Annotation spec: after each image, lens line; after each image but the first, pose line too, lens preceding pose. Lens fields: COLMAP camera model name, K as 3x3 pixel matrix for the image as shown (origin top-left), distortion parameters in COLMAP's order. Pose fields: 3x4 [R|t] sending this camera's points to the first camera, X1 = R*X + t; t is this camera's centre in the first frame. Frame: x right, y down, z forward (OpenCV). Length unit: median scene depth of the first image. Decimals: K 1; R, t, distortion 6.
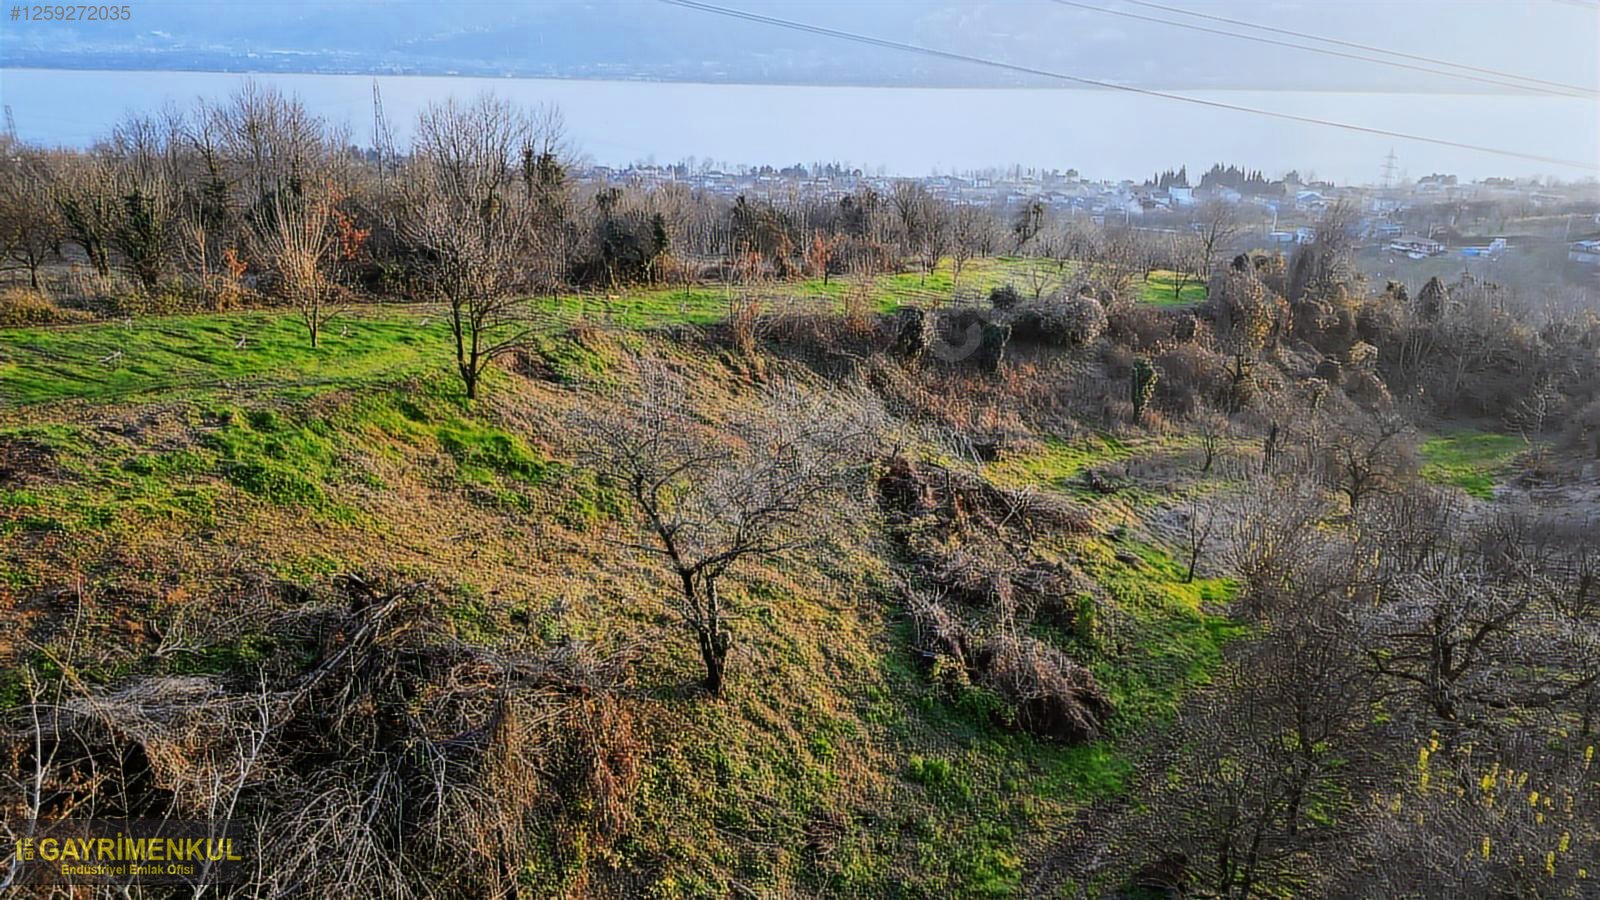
lens RADIAL K [[1116.2, 0, 802.4], [0, 1116.2, 446.0], [0, 0, 1]] dist [0.094323, -0.101696]
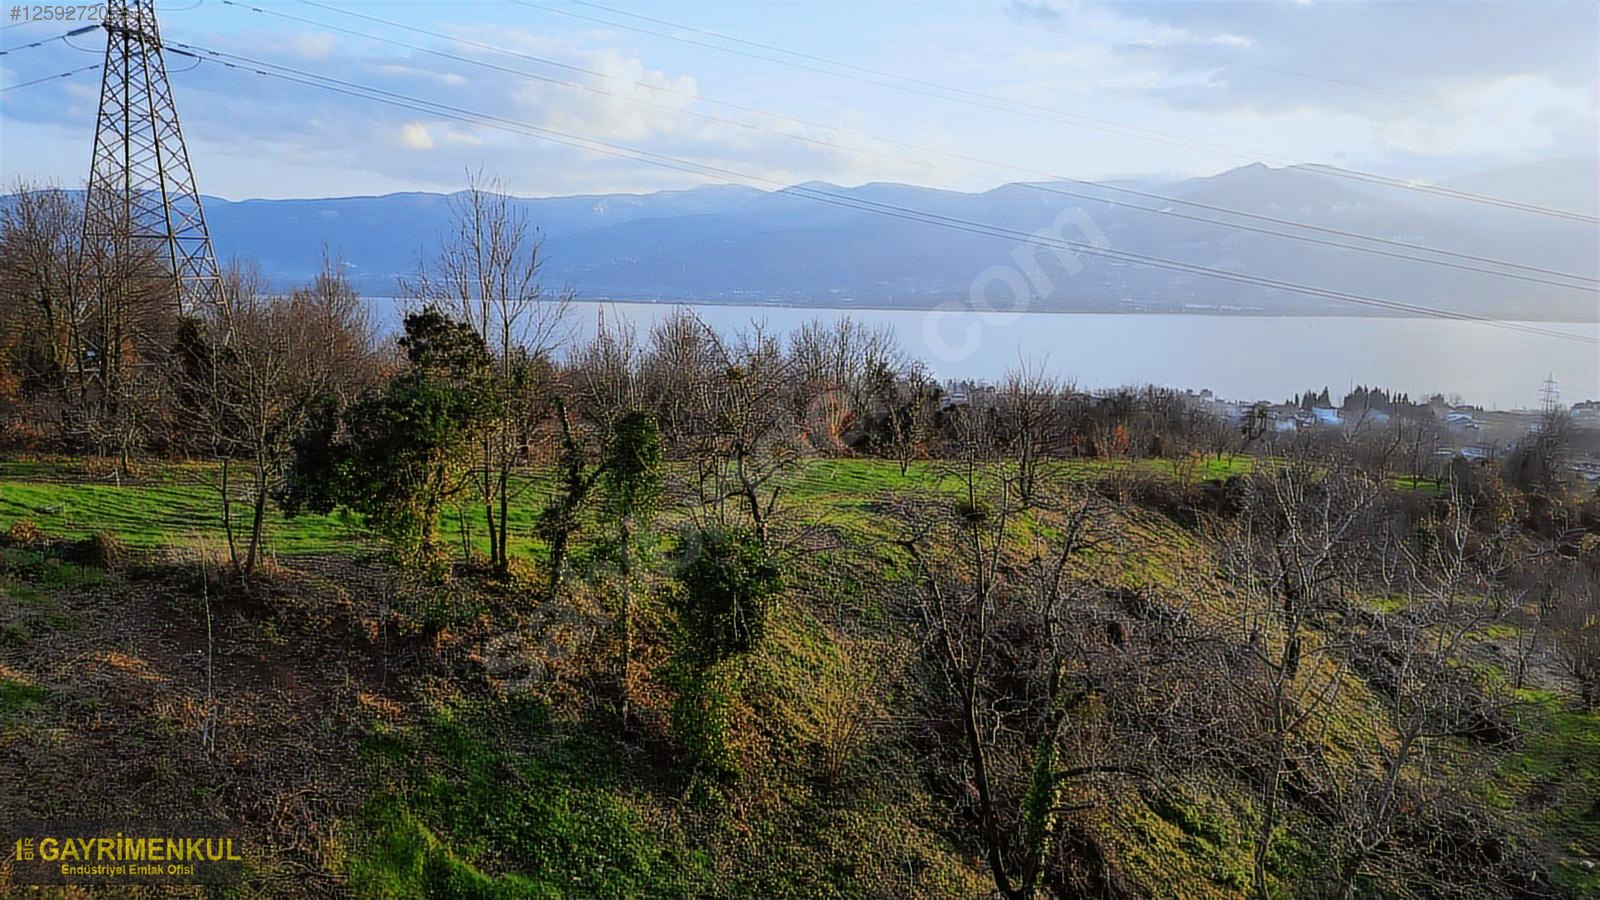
lens RADIAL K [[1116.2, 0, 801.7], [0, 1116.2, 445.8], [0, 0, 1]] dist [0.094323, -0.101696]
pose [[0.994578, 0.017660, -0.102484, -0.240846], [-0.036531, 0.982002, -0.185301, 0.087768], [0.097367, 0.188041, 0.977323, -0.273619]]
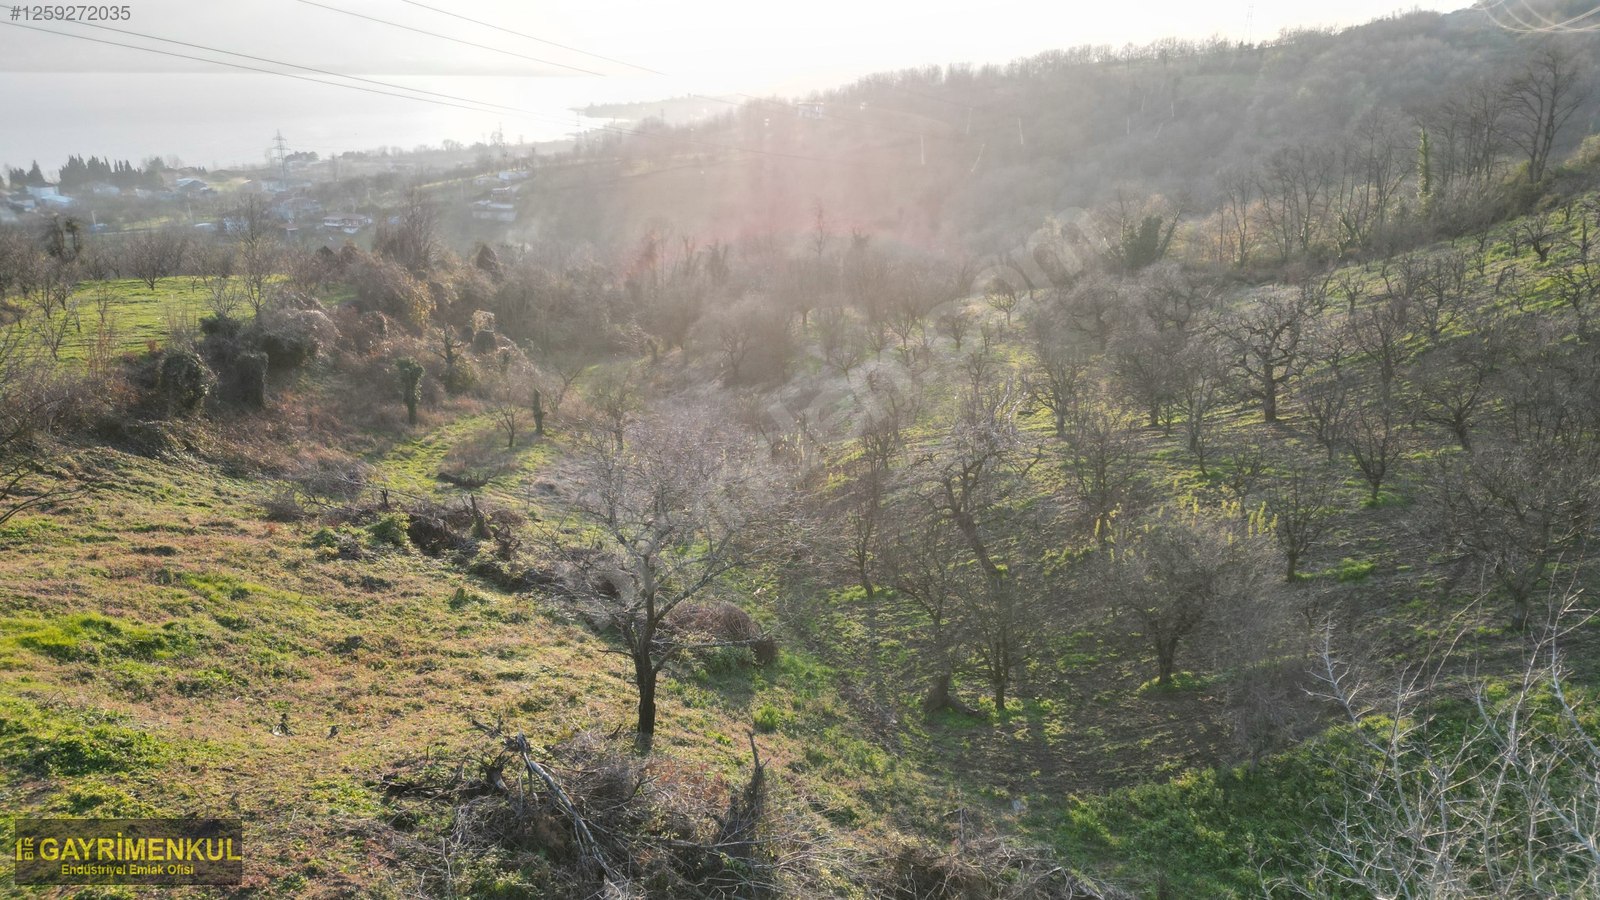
lens RADIAL K [[1116.2, 0, 807.6], [0, 1116.2, 449.2], [0, 0, 1]] dist [0.094323, -0.101696]
pose [[0.598474, -0.275244, 0.752376, -0.267271], [0.261065, 0.954870, 0.141661, -0.049895], [-0.757413, 0.111639, 0.643321, 0.089018]]
